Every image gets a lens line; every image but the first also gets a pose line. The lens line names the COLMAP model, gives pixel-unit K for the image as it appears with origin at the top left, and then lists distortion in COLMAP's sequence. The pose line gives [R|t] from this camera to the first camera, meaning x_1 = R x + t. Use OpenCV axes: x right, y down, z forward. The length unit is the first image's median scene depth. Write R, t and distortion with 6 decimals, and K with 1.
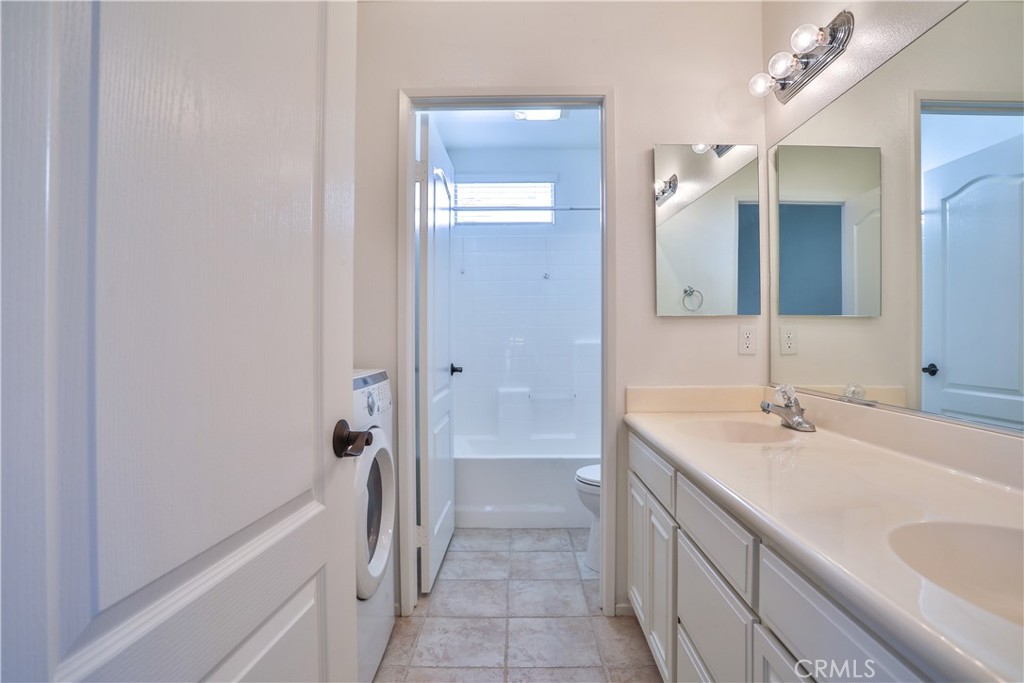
lens RADIAL K [[562.0, 0, 511.8], [0, 562.0, 330.5], [0, 0, 1]] dist [-0.049087, 0.030672]
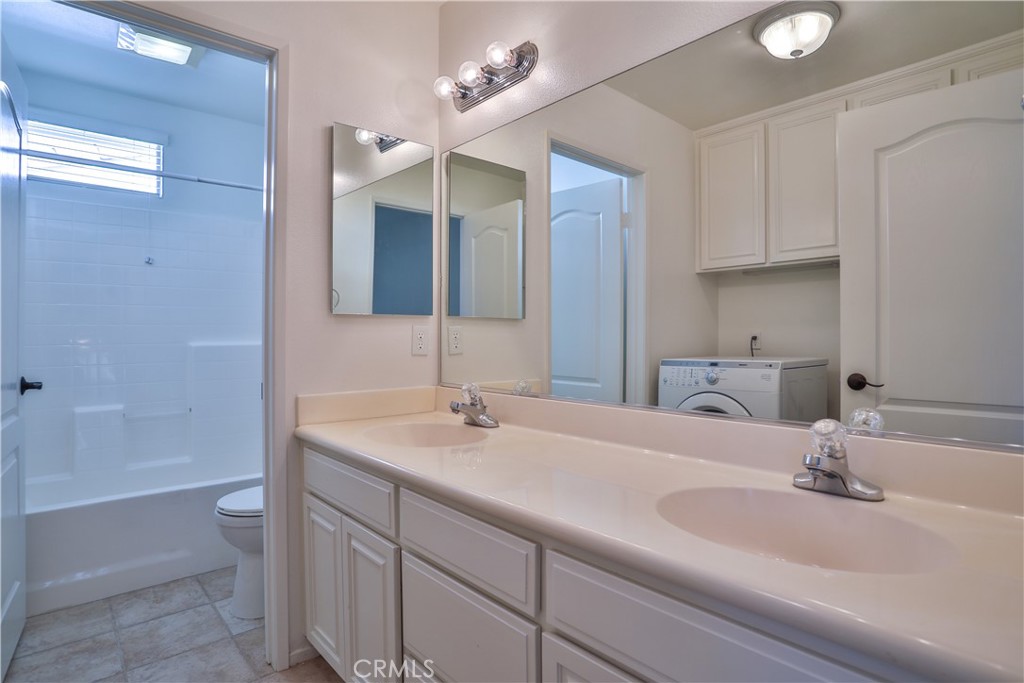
lens RADIAL K [[562.0, 0, 511.8], [0, 562.0, 330.5], [0, 0, 1]] dist [-0.049087, 0.030672]
pose [[0.750666, 0.007951, 0.660634, -0.111099], [-0.008032, 0.999964, -0.002907, 0.000829], [-0.660633, -0.003124, 0.750702, 0.135705]]
